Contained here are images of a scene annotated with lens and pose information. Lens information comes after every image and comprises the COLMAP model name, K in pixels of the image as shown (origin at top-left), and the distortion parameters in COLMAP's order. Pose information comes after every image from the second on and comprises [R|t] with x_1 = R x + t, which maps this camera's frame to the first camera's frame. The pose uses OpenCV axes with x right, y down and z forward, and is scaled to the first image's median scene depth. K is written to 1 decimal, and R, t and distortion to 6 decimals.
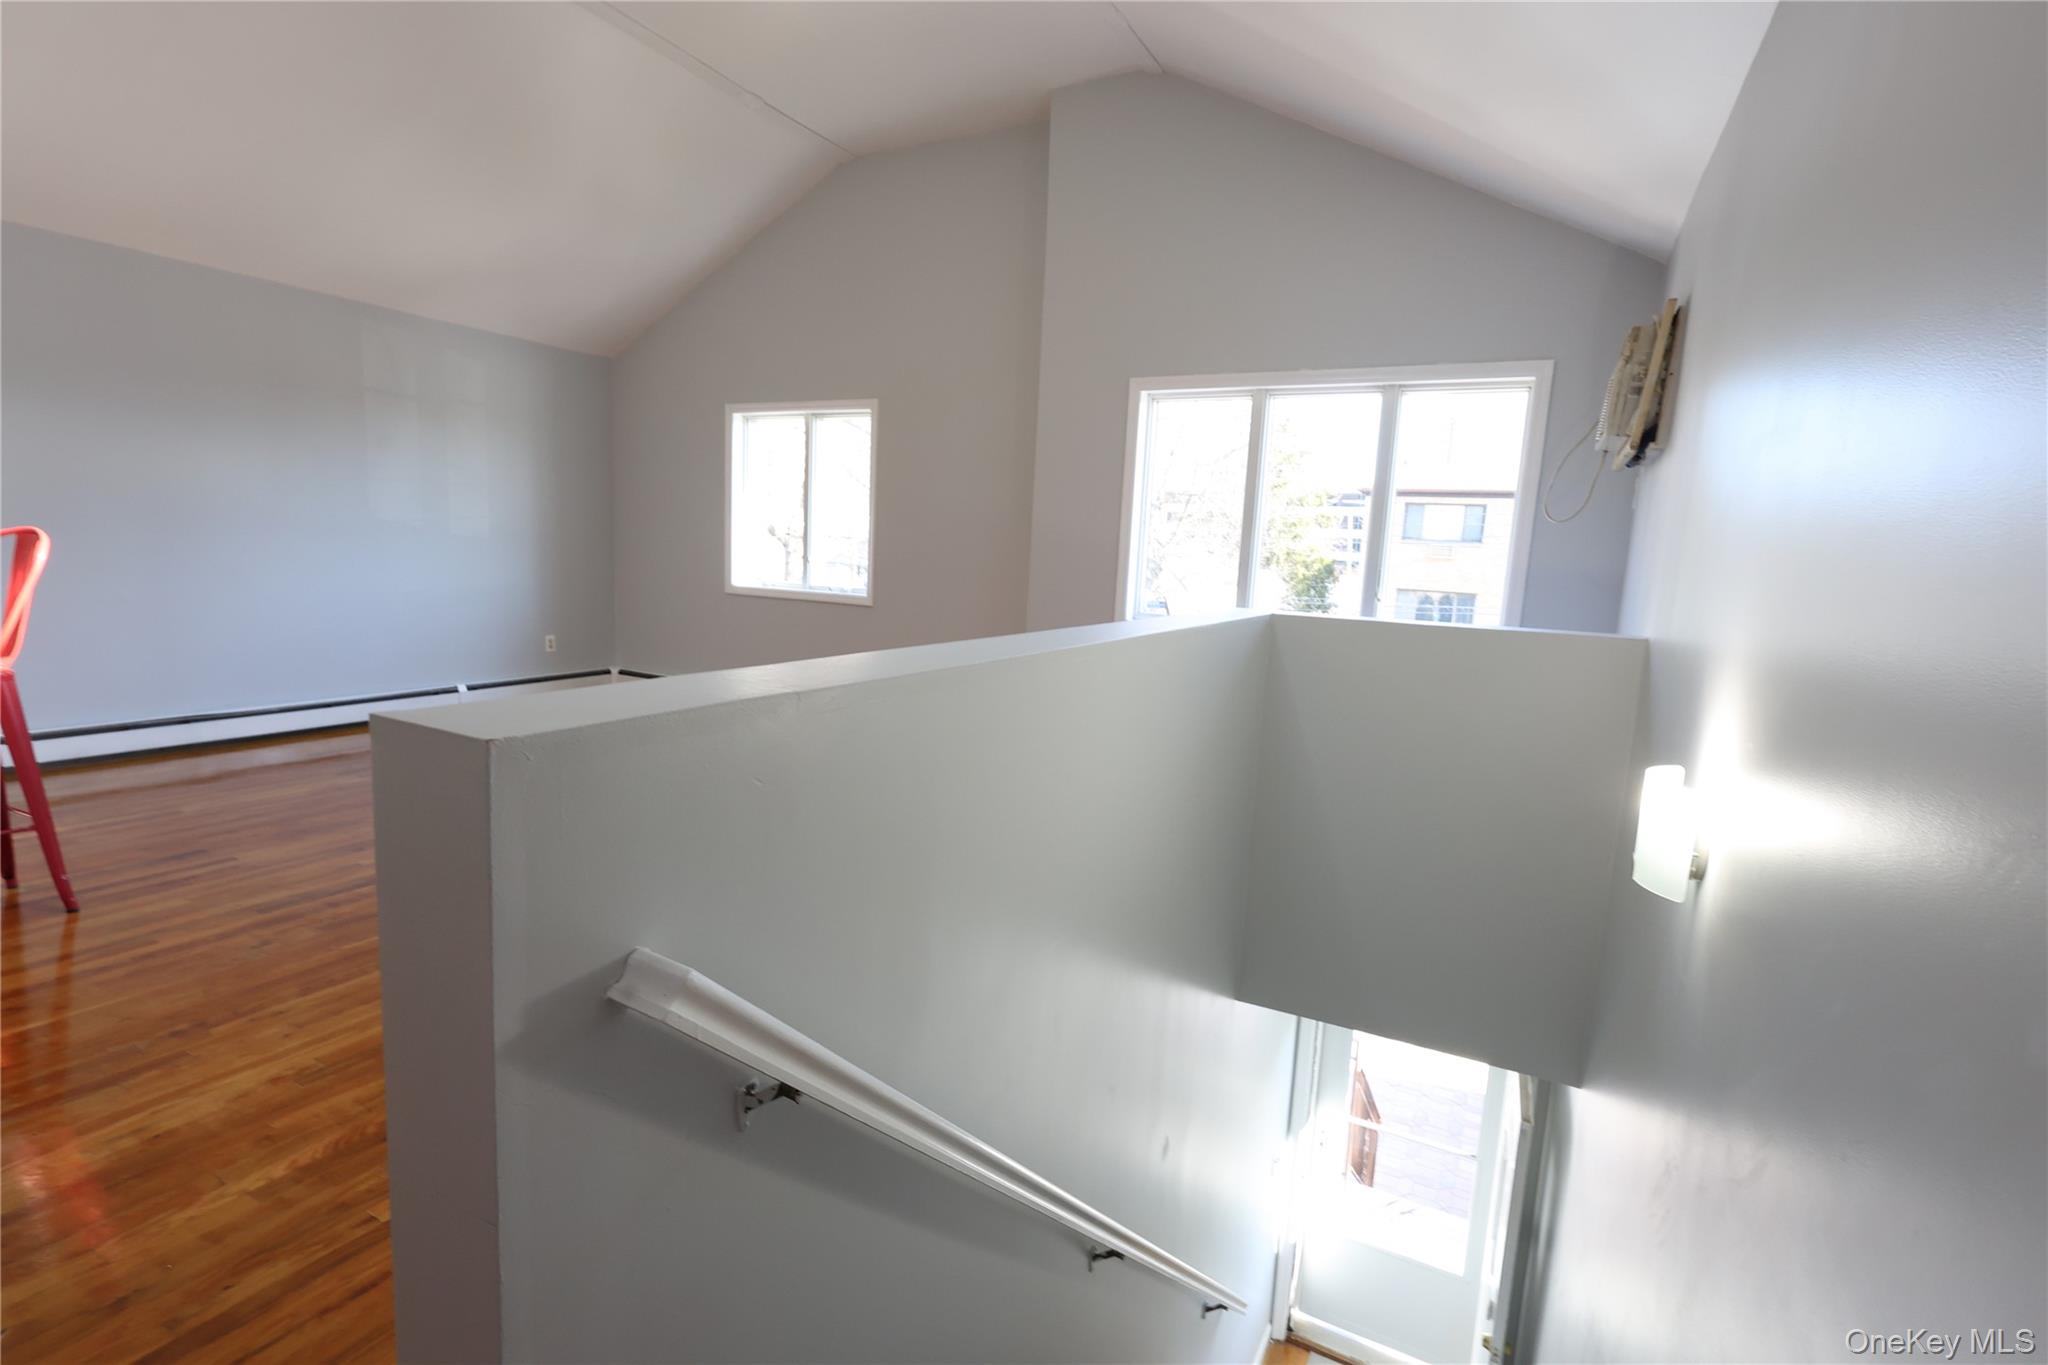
lens RADIAL K [[949.0, 0, 1013.6], [0, 949.0, 689.3], [0, 0, 1]] dist [0.000027, 0.001421]
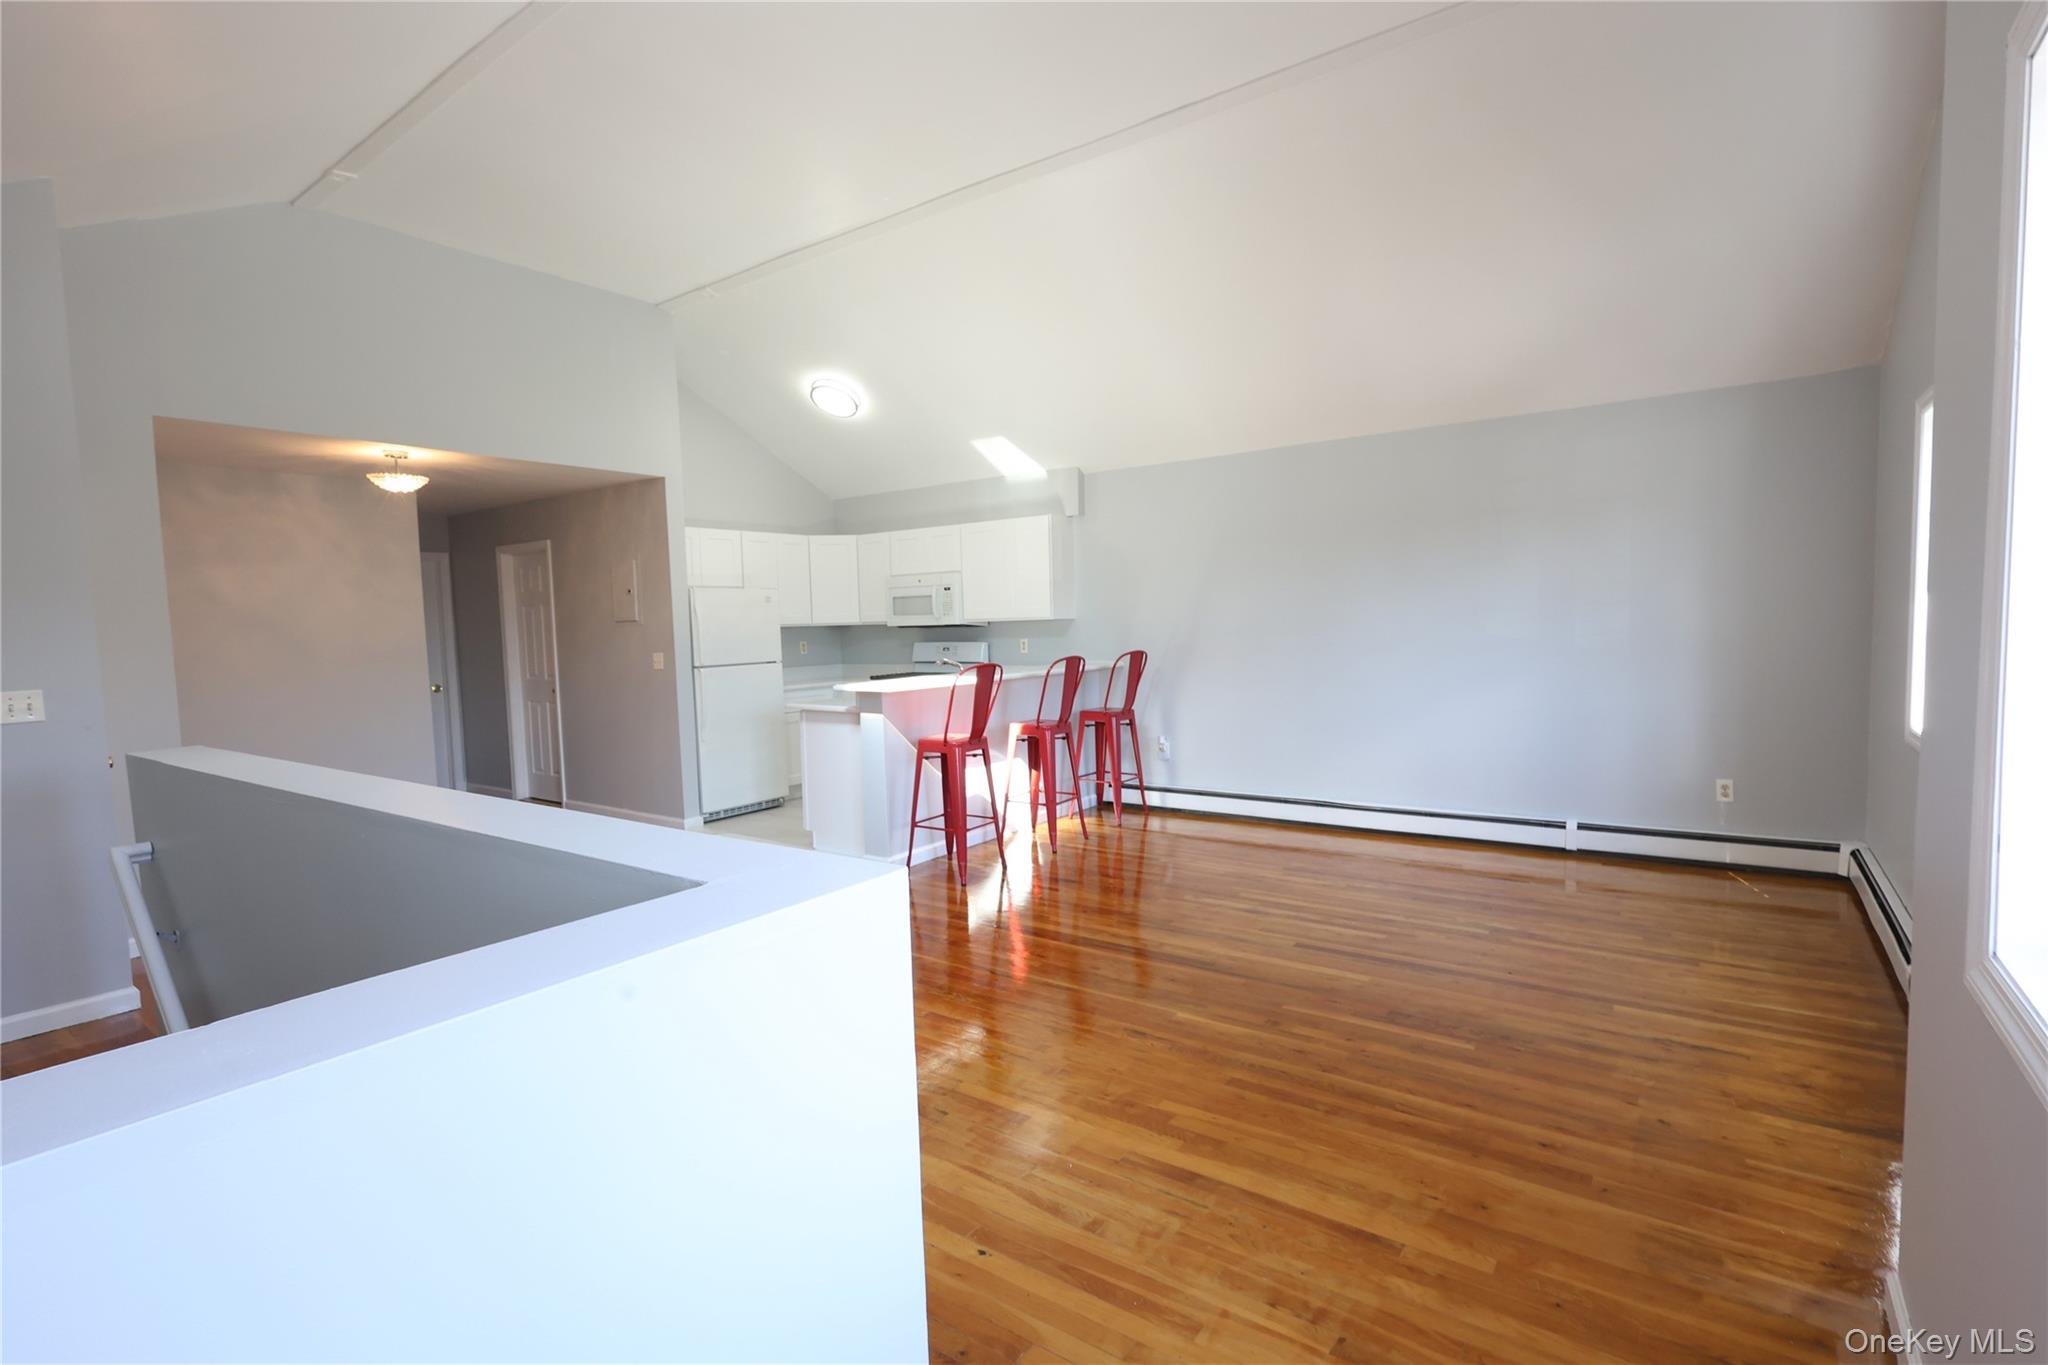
lens RADIAL K [[949.0, 0, 1027.6], [0, 949.0, 684.8], [0, 0, 1]] dist [0.000027, 0.001421]
pose [[-0.127656, 0.020478, -0.991607, 0.429151], [-0.126663, 0.991264, 0.036777, -0.126647], [0.983697, 0.130295, -0.123947, 0.808118]]
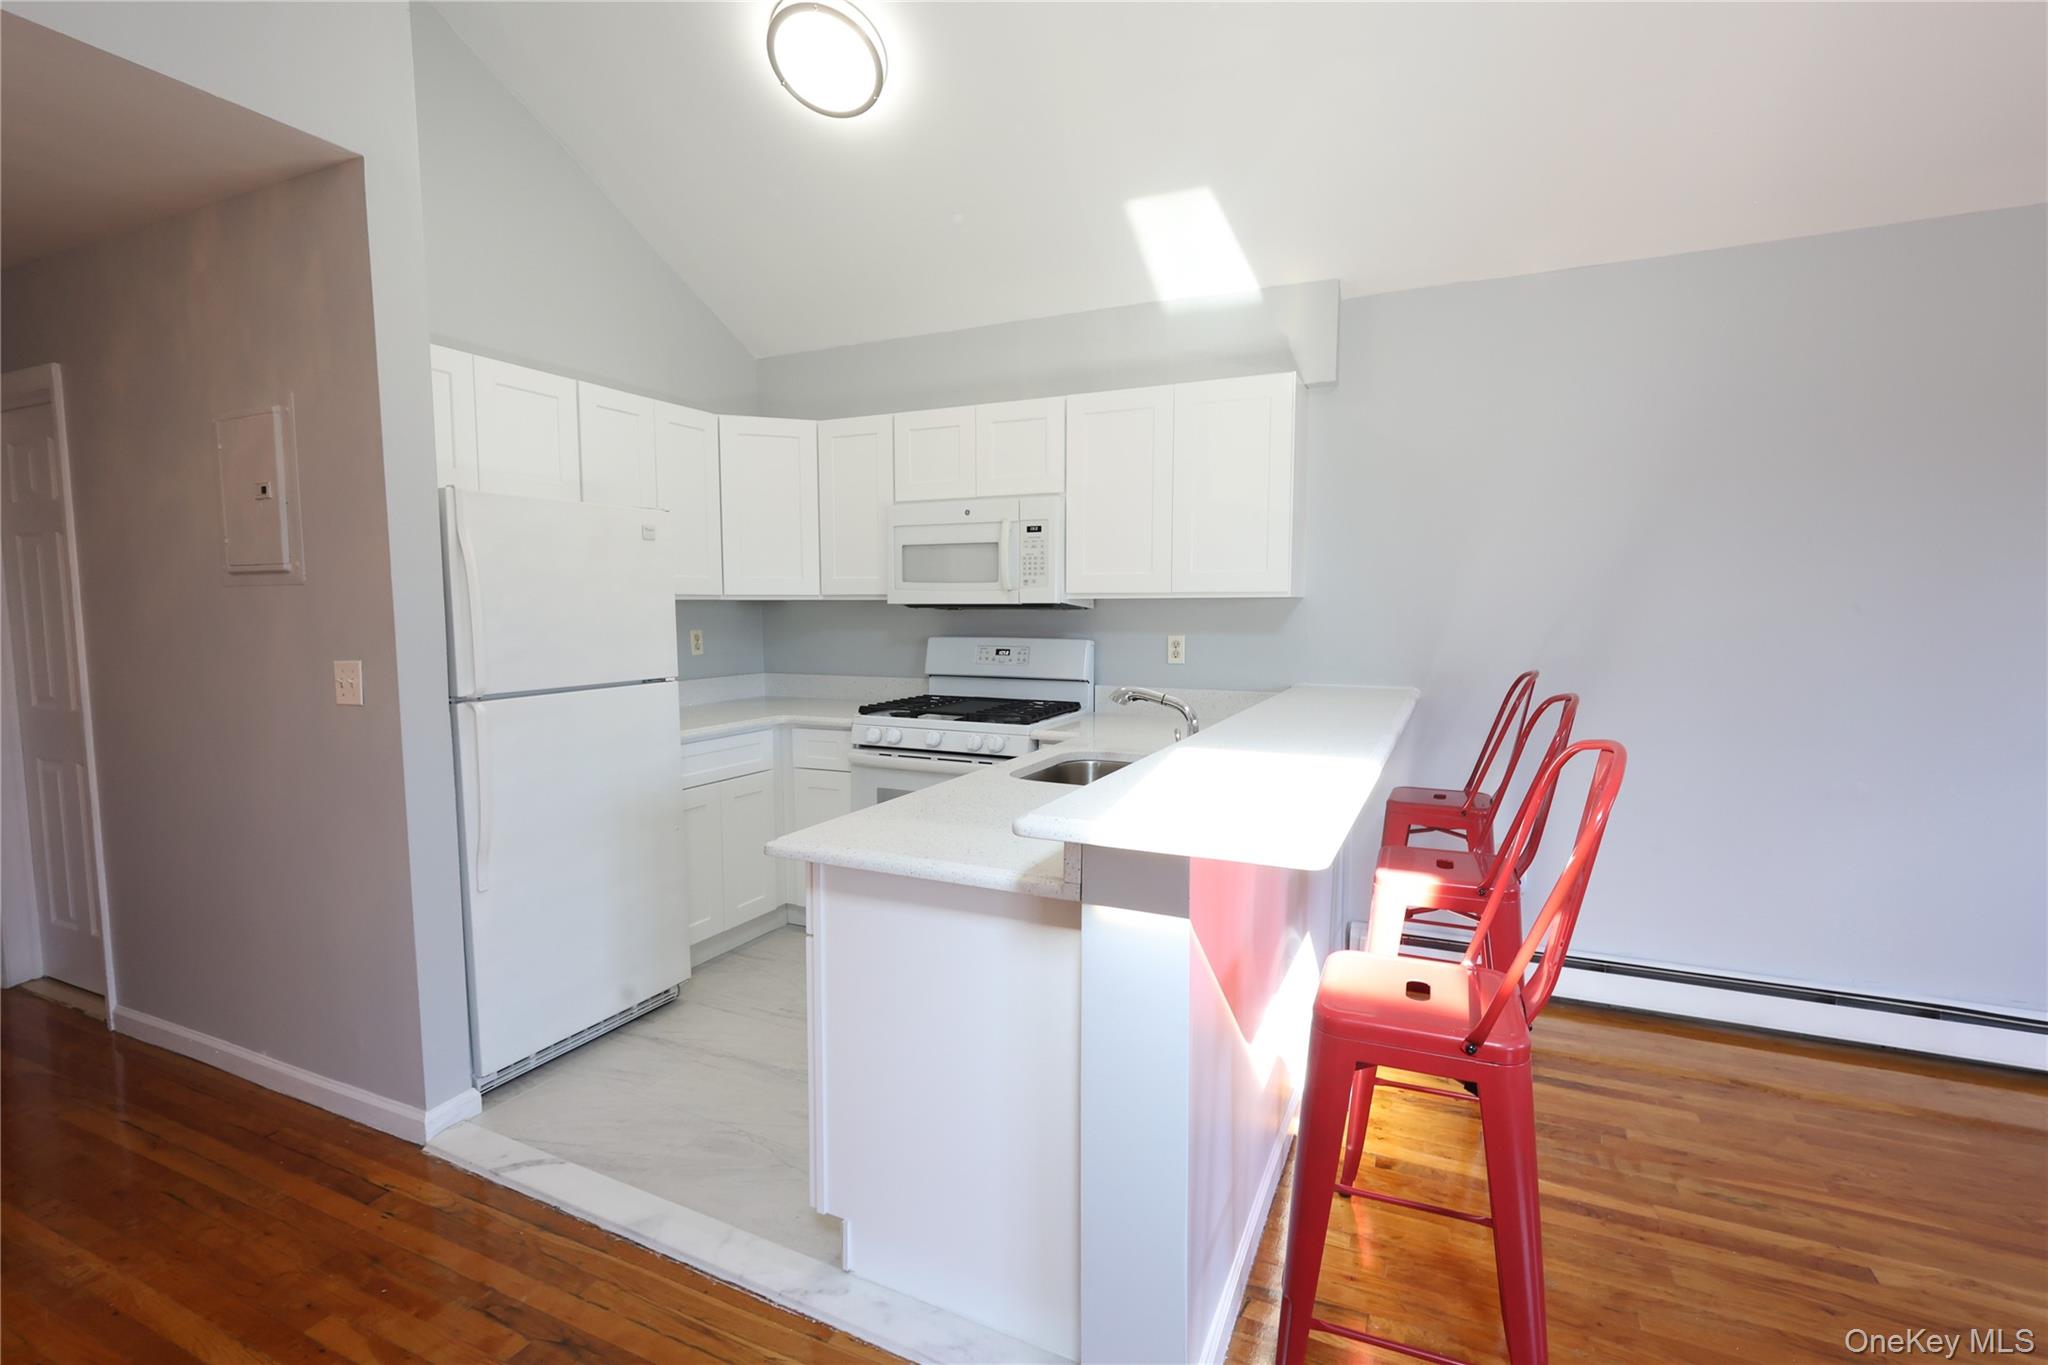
lens RADIAL K [[949.0, 0, 1027.6], [0, 949.0, 686.1], [0, 0, 1]] dist [0.000027, 0.001421]
pose [[0.065277, 0.035967, -0.997219, -0.363191], [-0.142115, 0.989498, 0.026386, -0.104070], [0.987695, 0.139997, 0.069703, 0.416680]]
